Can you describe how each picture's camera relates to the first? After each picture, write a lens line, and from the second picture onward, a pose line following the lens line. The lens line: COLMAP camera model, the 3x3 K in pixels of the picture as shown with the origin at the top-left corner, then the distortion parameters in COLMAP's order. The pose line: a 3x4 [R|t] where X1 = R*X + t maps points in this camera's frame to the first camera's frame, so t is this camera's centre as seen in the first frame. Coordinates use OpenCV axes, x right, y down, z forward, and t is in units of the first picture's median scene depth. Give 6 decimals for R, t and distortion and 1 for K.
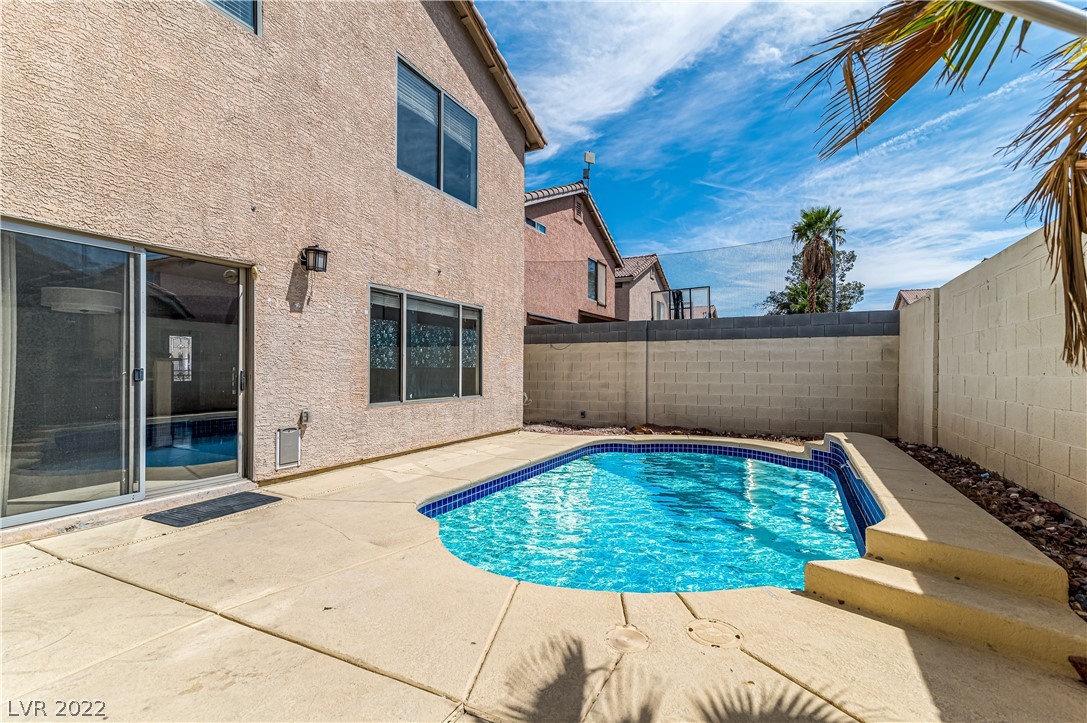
lens RADIAL K [[509.3, 0, 545.5], [0, 509.3, 363.9], [0, 0, 1]] dist [0.014618, -0.001377]
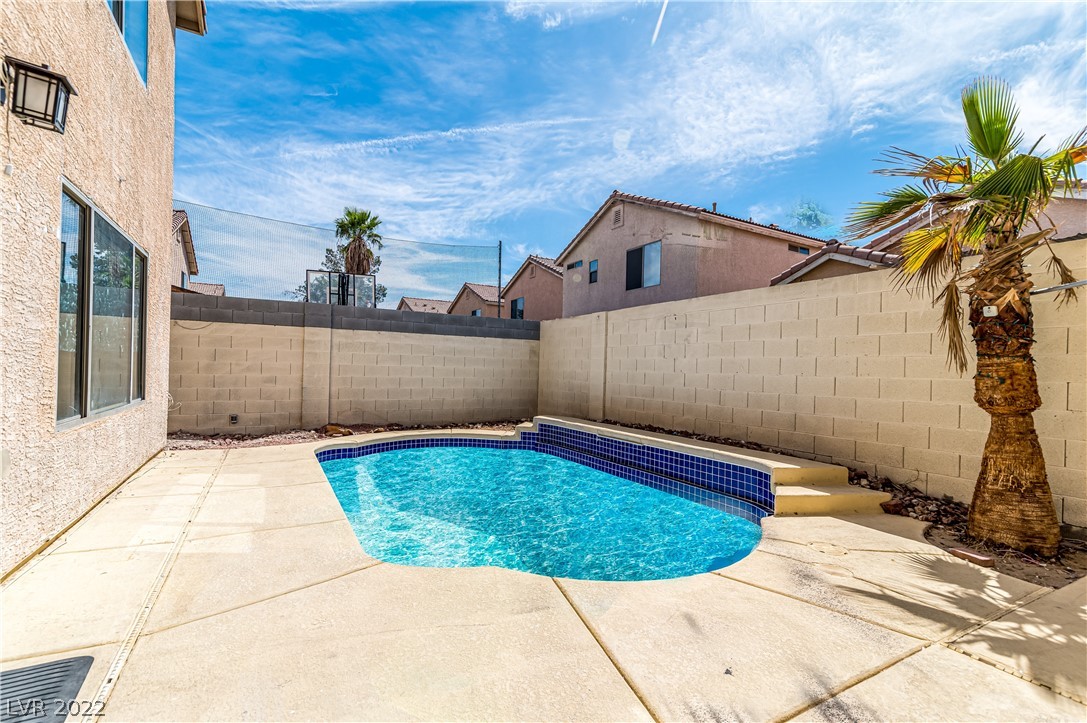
lens RADIAL K [[509.3, 0, 540.7], [0, 509.3, 363.5], [0, 0, 1]] dist [0.014618, -0.001377]
pose [[0.521353, 0.017327, 0.853165, -0.372418], [-0.032289, 0.999478, -0.000567, 0.004013], [-0.852730, -0.027252, 0.521640, 0.257688]]
